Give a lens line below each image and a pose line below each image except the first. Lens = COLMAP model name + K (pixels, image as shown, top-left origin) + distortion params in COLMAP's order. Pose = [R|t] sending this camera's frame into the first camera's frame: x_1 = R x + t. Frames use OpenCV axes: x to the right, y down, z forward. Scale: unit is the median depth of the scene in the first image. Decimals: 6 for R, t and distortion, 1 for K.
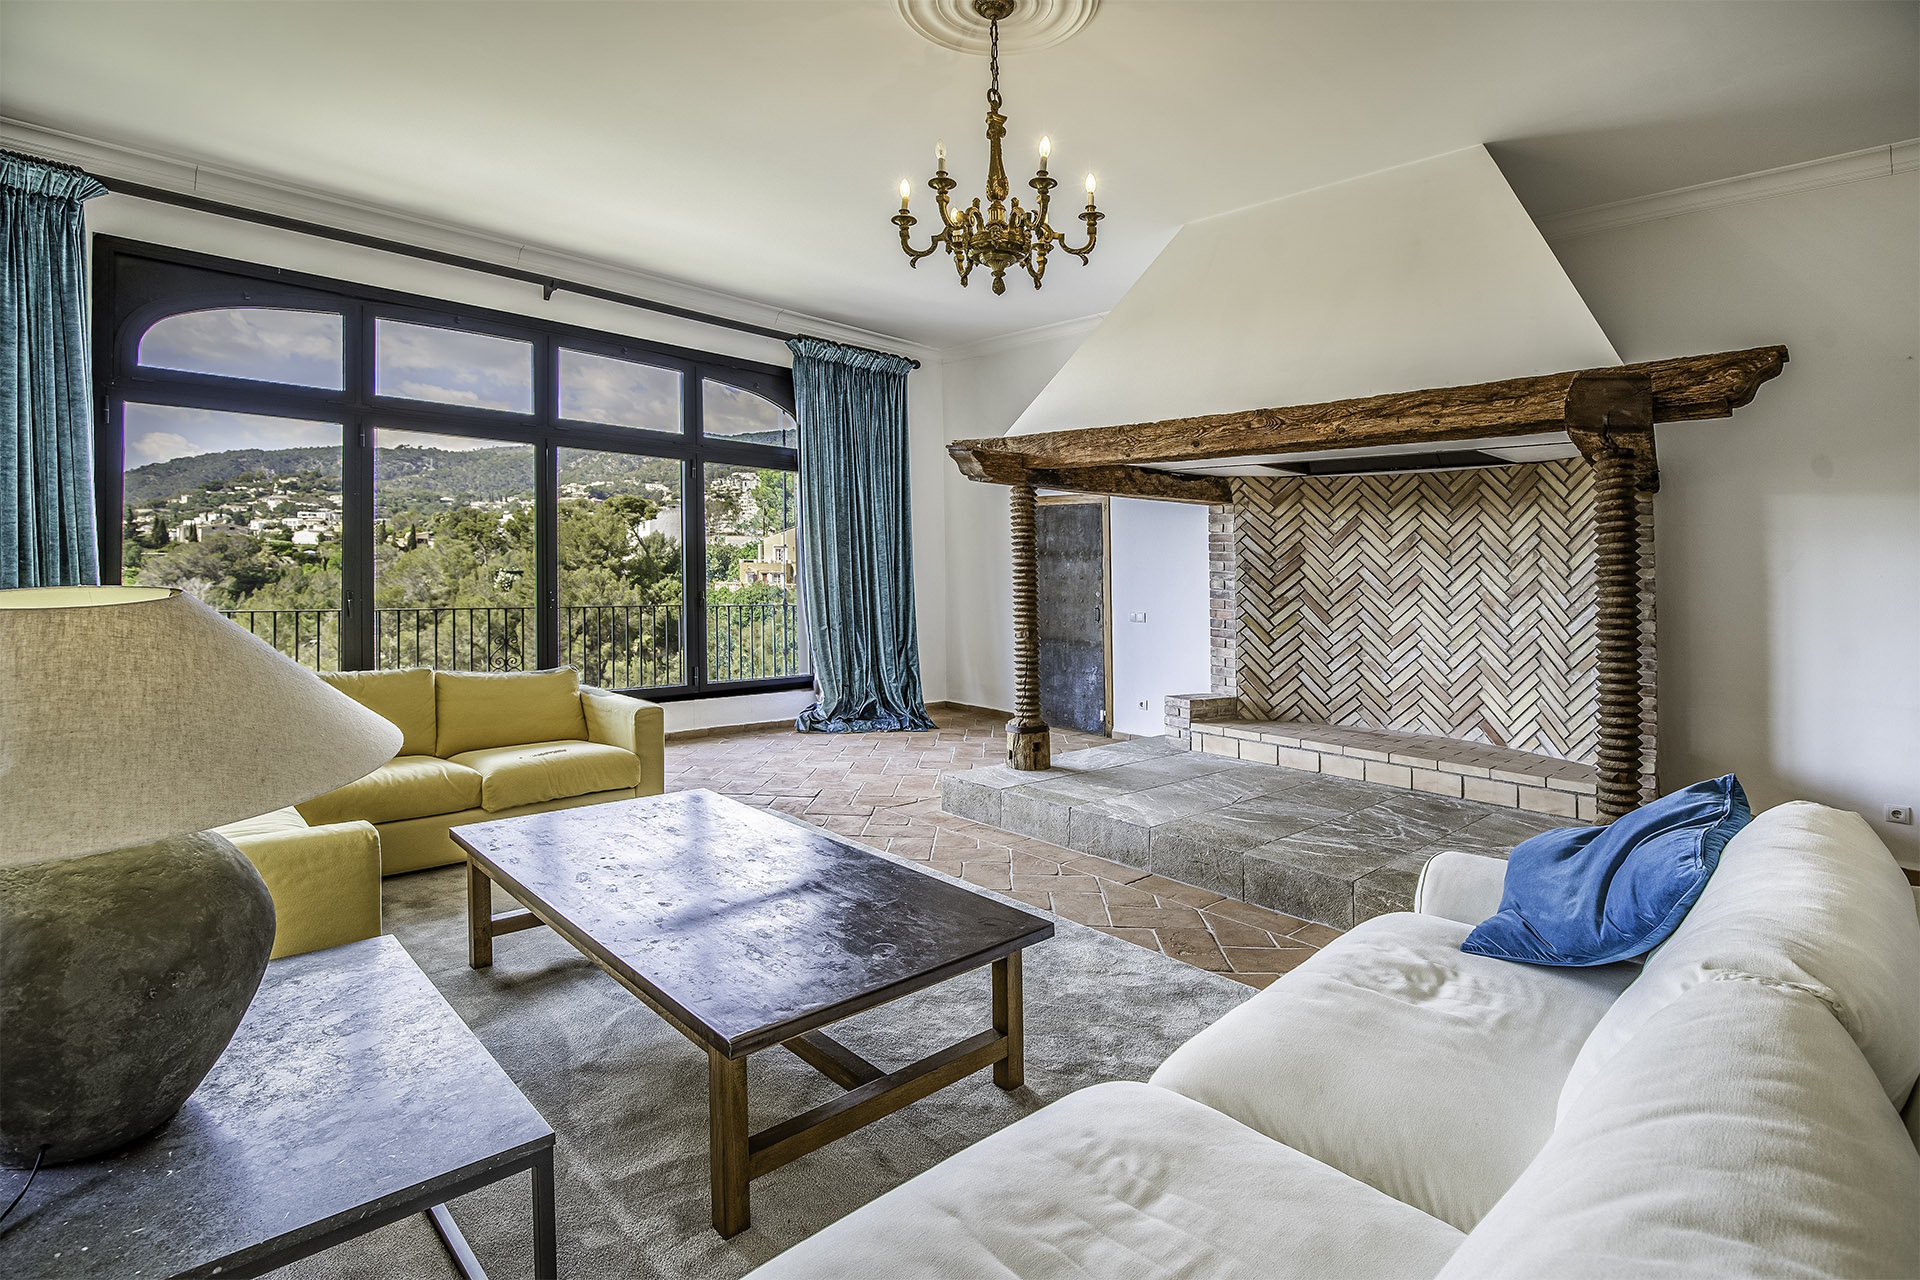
lens RADIAL K [[930.0, 0, 968.3], [0, 930.0, 641.7], [0, 0, 1]] dist [-0.027820, 0.000386]
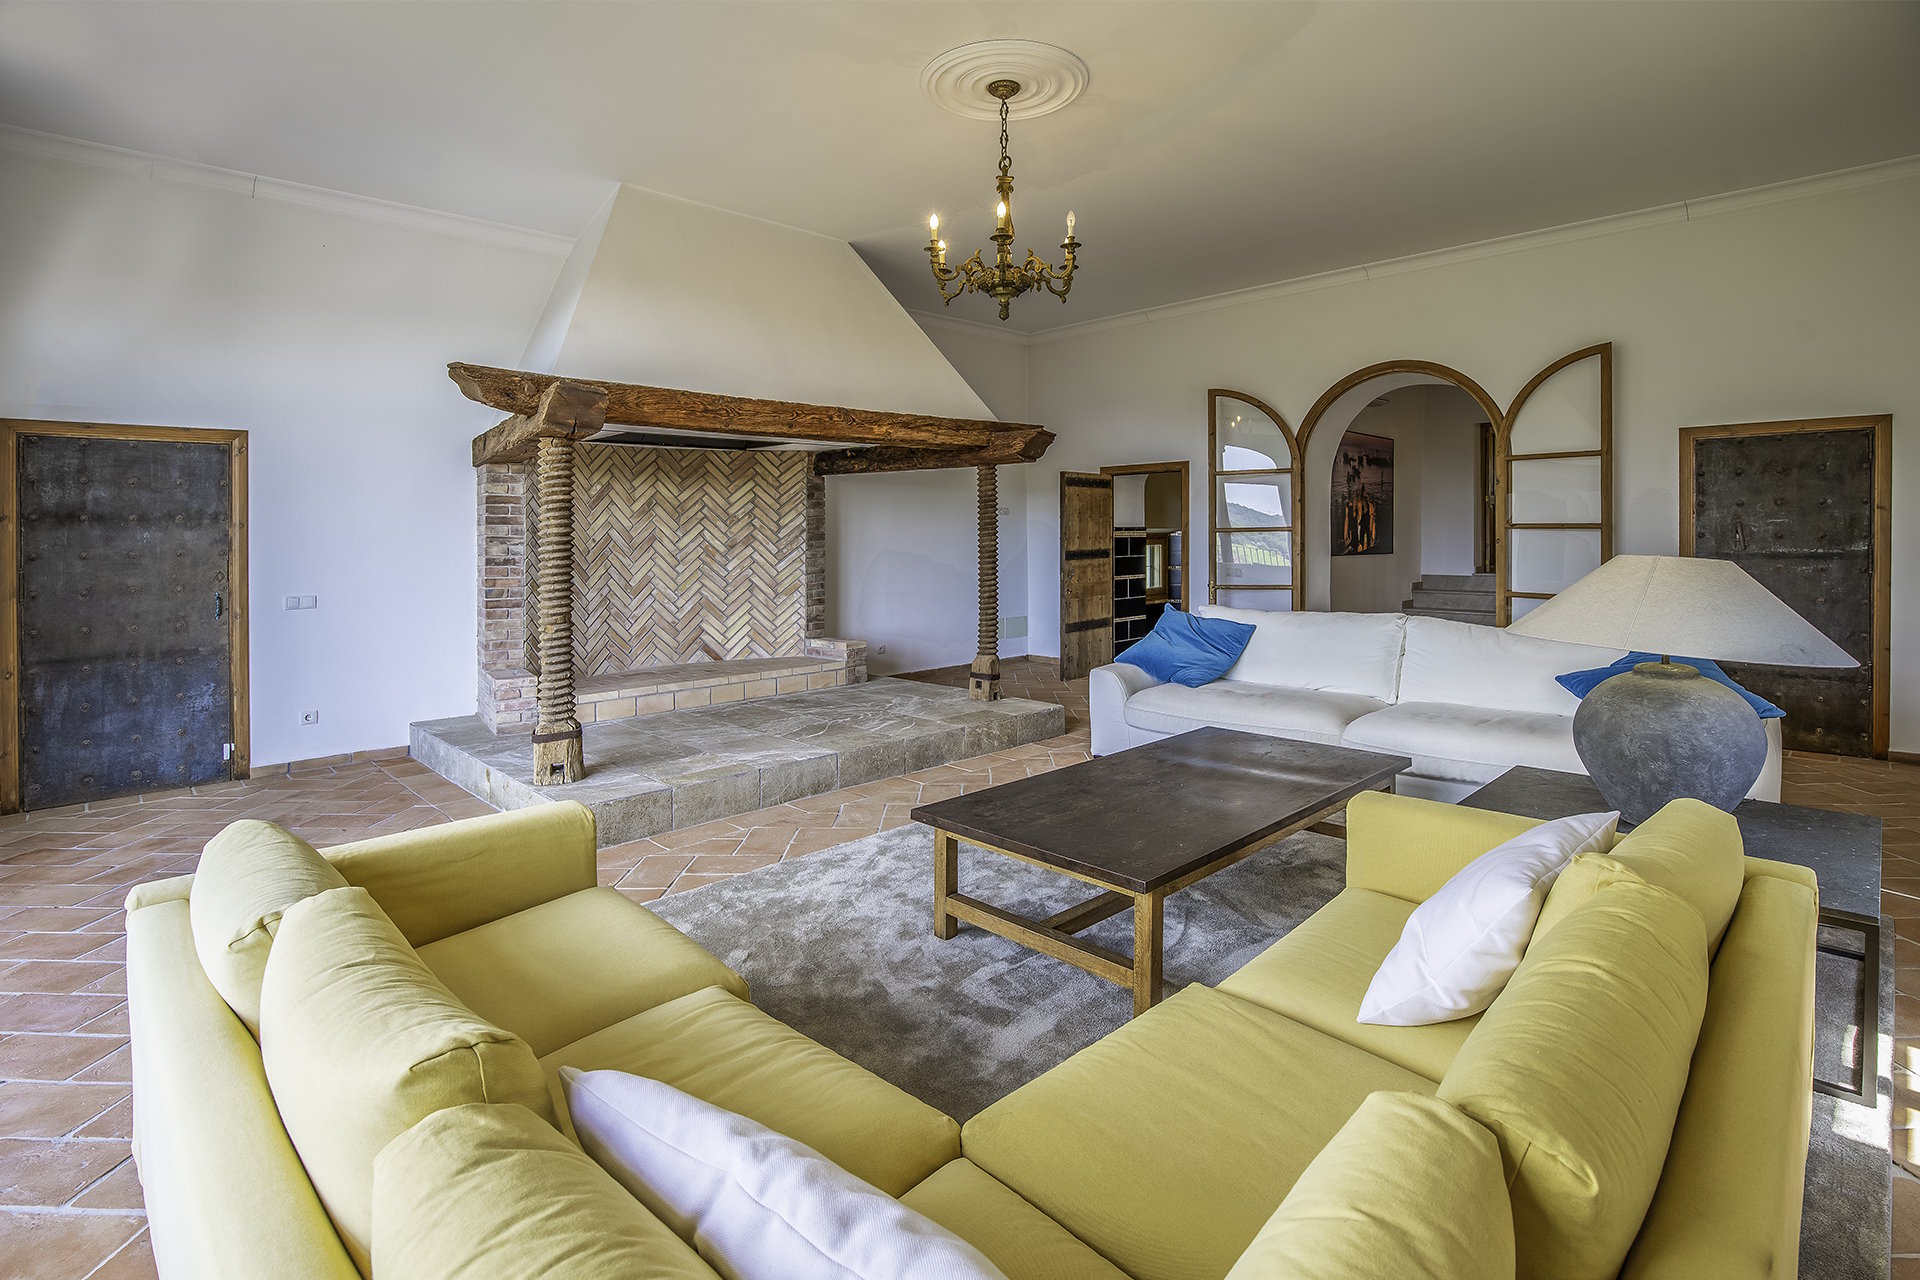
lens RADIAL K [[930.0, 0, 968.3], [0, 930.0, 641.7], [0, 0, 1]] dist [-0.027820, 0.000386]
pose [[-0.006653, -0.140271, 0.990091, -0.748682], [0.086224, 0.986345, 0.140320, -0.070358], [-0.996254, 0.086303, 0.005533, 0.625067]]
